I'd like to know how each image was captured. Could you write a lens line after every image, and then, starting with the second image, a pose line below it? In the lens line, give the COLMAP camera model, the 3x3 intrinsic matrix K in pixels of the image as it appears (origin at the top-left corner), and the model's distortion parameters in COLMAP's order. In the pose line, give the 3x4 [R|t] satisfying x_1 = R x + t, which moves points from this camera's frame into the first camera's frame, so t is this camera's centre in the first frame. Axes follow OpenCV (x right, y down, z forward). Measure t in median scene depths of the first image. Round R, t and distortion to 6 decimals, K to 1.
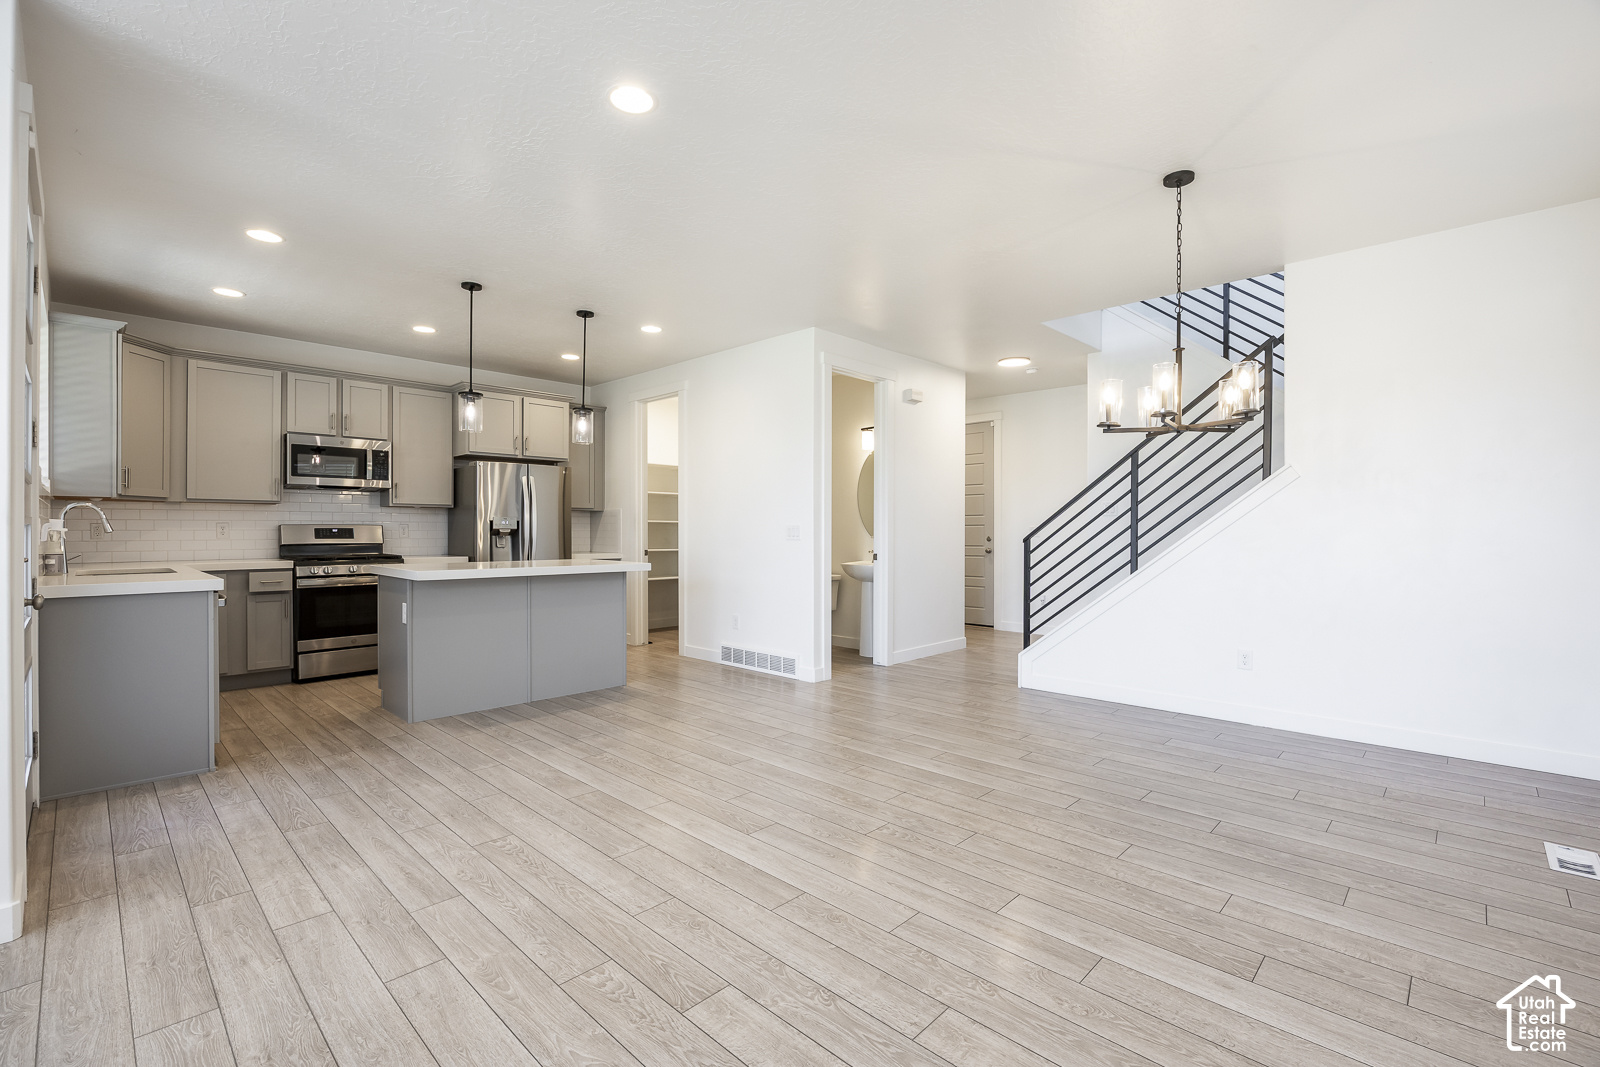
lens RADIAL K [[718.2, 0, 799.2], [0, 718.2, 535.3], [0, 0, 1]] dist [-0.008849, 0.000778]
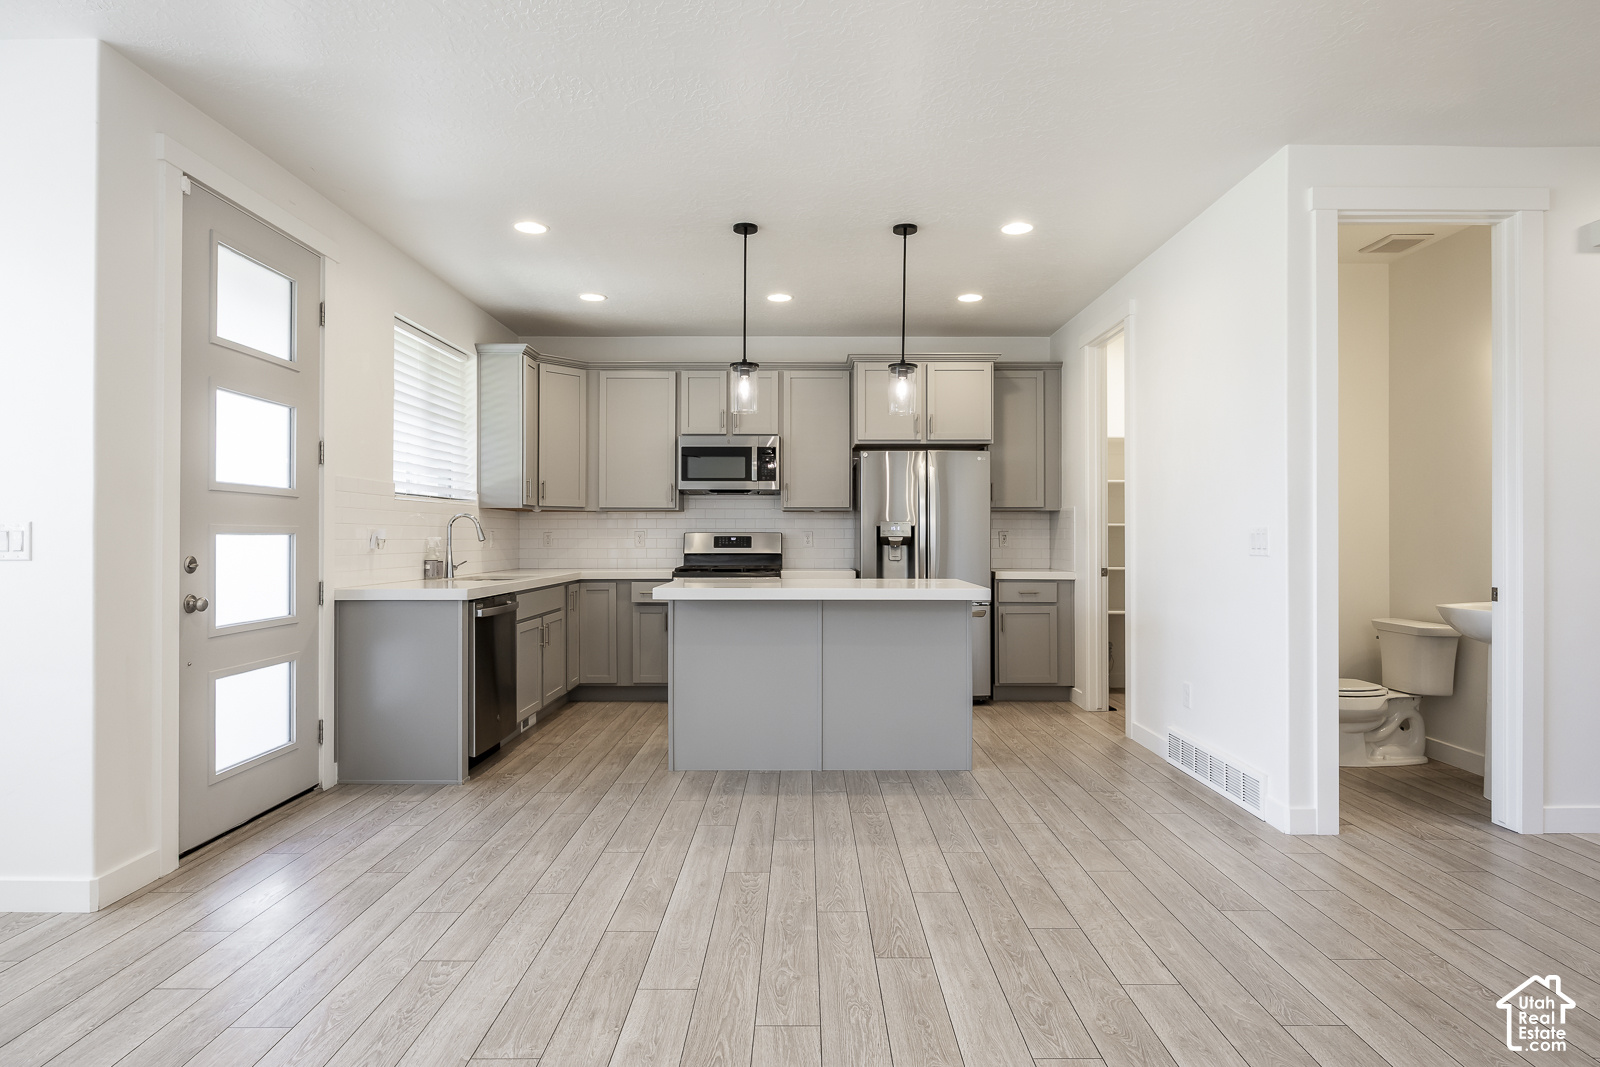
lens RADIAL K [[878.9, 0, 797.0], [0, 878.9, 546.6], [0, 0, 1]] dist [0.001284, -0.002392]
pose [[0.693587, 0.007525, -0.720334, 0.324163], [-0.004481, 0.999971, 0.006132, -0.006048], [0.720359, -0.001025, 0.693601, 0.432625]]
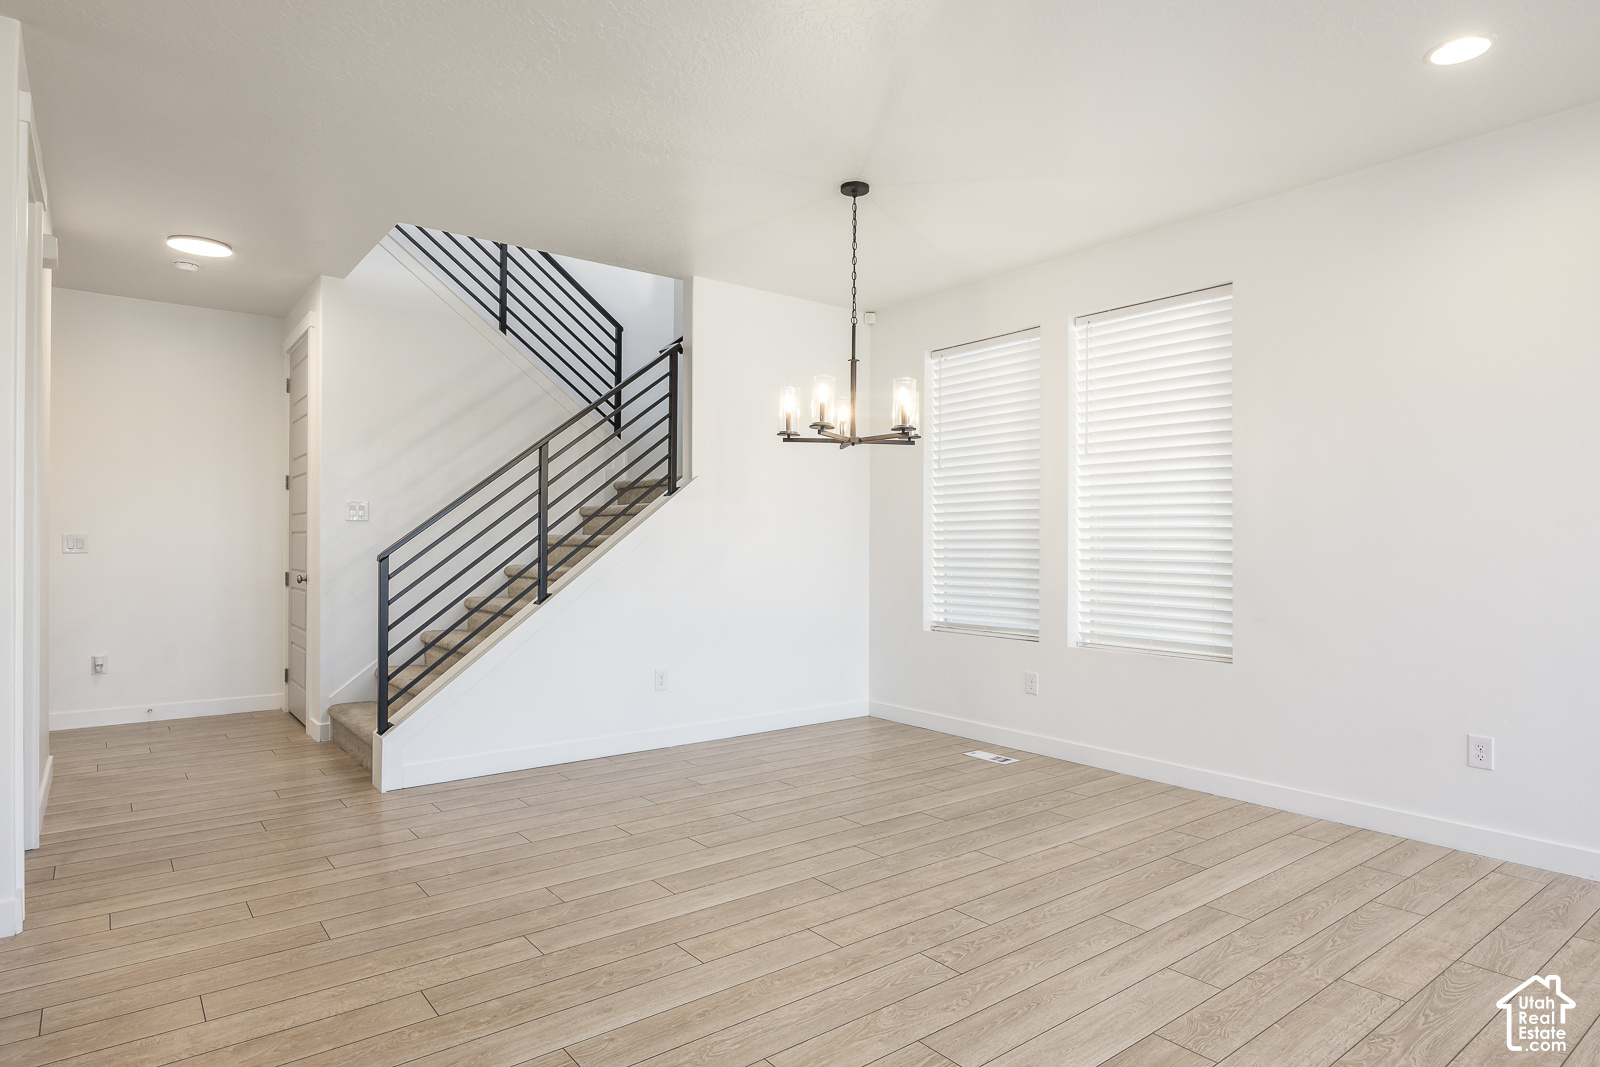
lens RADIAL K [[878.9, 0, 811.6], [0, 878.9, 550.5], [0, 0, 1]] dist [0.001284, -0.002392]
pose [[0.139837, -0.007703, 0.990145, -0.550763], [0.004739, 0.999963, 0.007110, -0.004518], [-0.990163, 0.003698, 0.139868, 0.719239]]
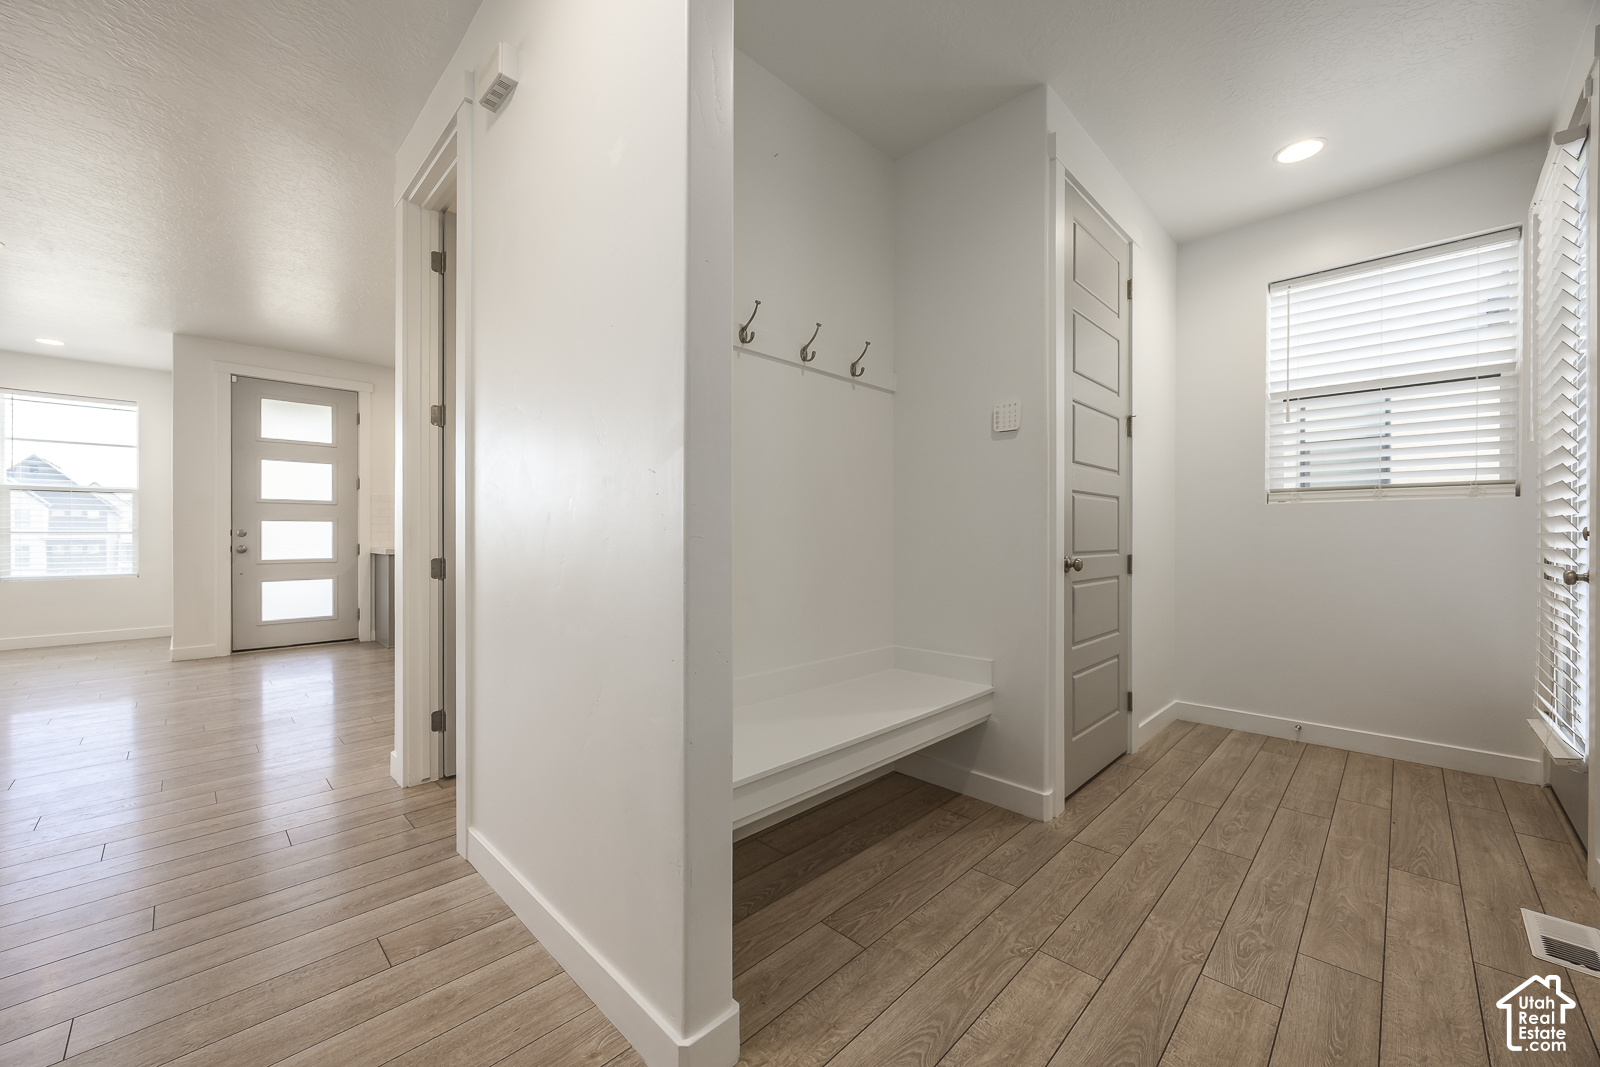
lens RADIAL K [[613.8, 0, 800.0], [0, 613.8, 533.9], [0, 0, 1]] dist [0.000664, 0.000201]
pose [[-0.022527, 0.001318, -0.999745, 0.711030], [-0.007704, 0.999969, 0.001492, 0.008258], [0.999717, 0.007736, -0.022516, 1.881739]]
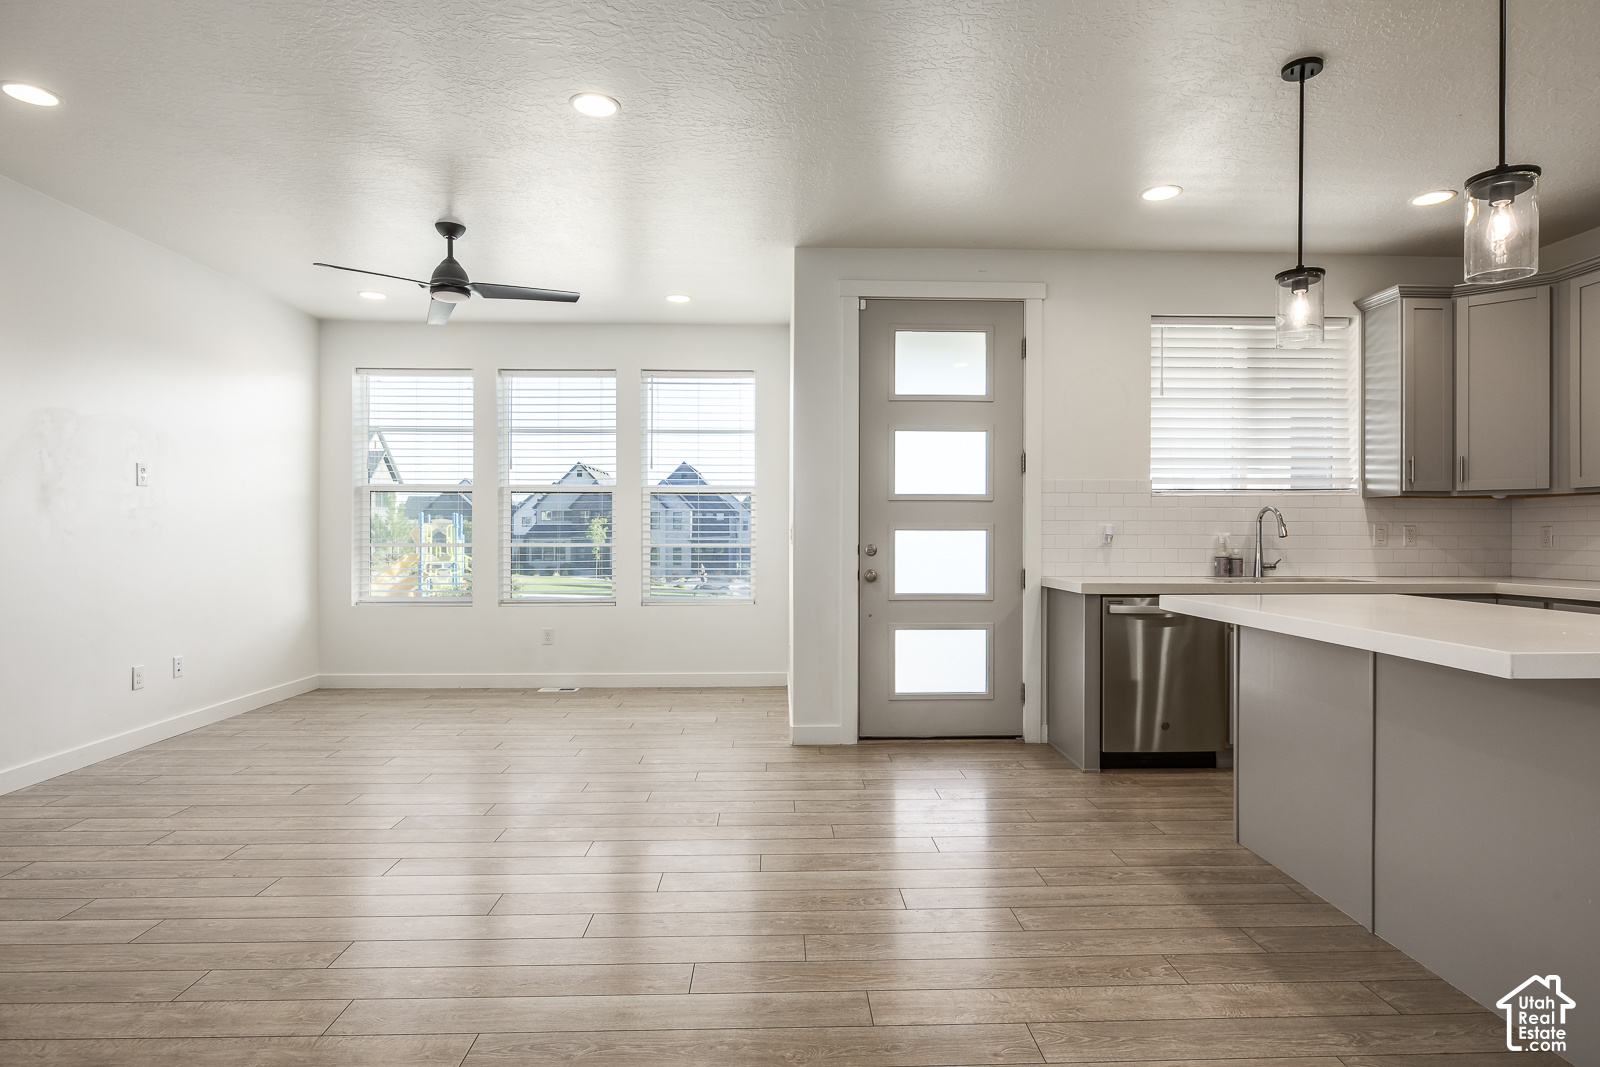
lens RADIAL K [[878.9, 0, 820.9], [0, 878.9, 525.0], [0, 0, 1]] dist [0.001284, -0.002392]
pose [[-0.691779, -0.008684, -0.722057, 0.296046], [-0.006772, 0.999962, -0.005538, -0.010060], [0.722077, 0.001059, -0.691812, 1.395468]]
